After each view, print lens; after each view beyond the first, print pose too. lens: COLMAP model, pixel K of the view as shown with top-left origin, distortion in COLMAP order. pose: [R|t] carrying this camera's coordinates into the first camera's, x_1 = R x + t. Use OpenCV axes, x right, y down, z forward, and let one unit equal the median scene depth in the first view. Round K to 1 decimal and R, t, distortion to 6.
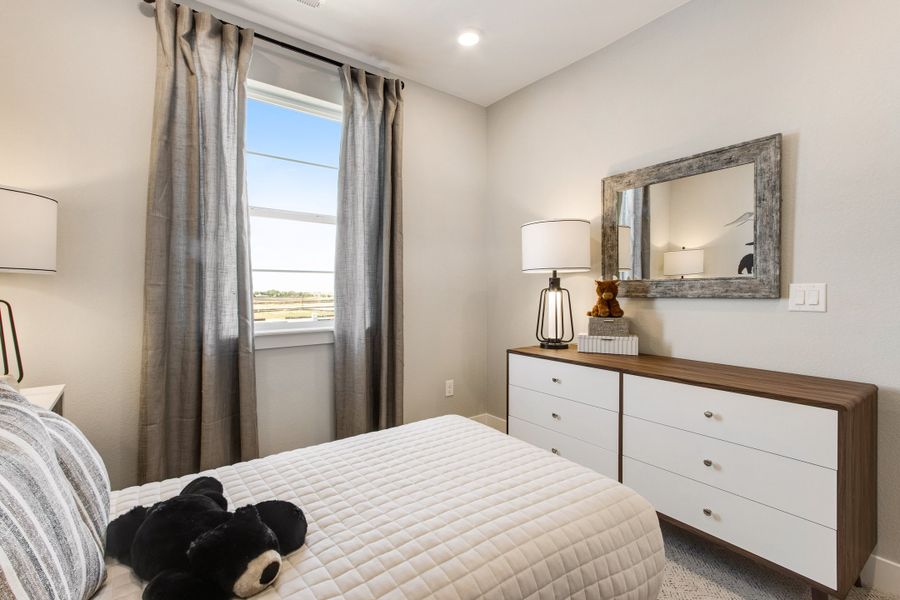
lens RADIAL K [[402.4, 0, 450.0], [0, 402.4, 300.0], [0, 0, 1]] dist [0.001212, 0.000155]
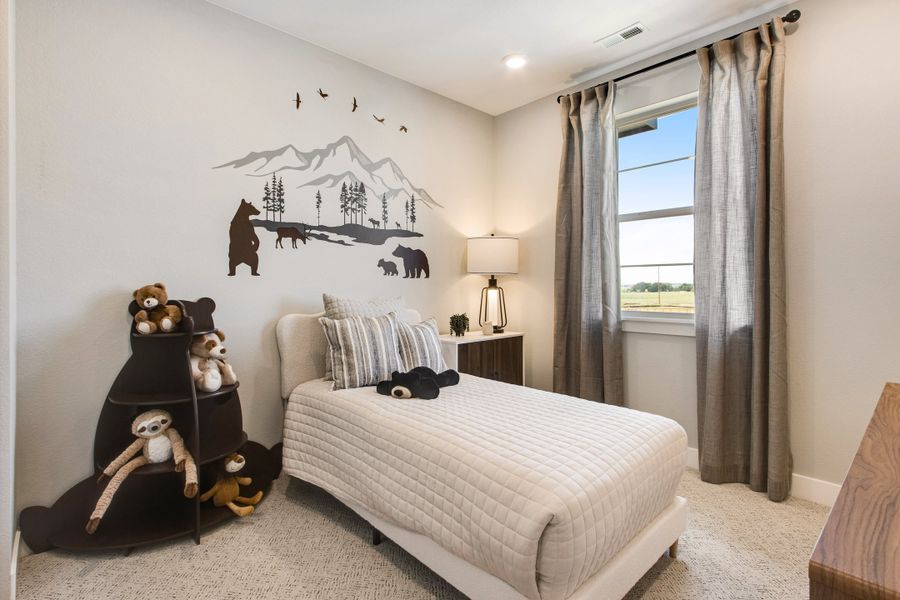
lens RADIAL K [[419.2, 0, 439.8], [0, 419.2, 287.8], [0, 0, 1]] dist [0.000280, -0.000135]
pose [[0.106280, 0.016498, -0.994199, 0.786208], [-0.011393, 0.999817, 0.015373, -0.022050], [0.994271, 0.009693, 0.106449, 0.322692]]
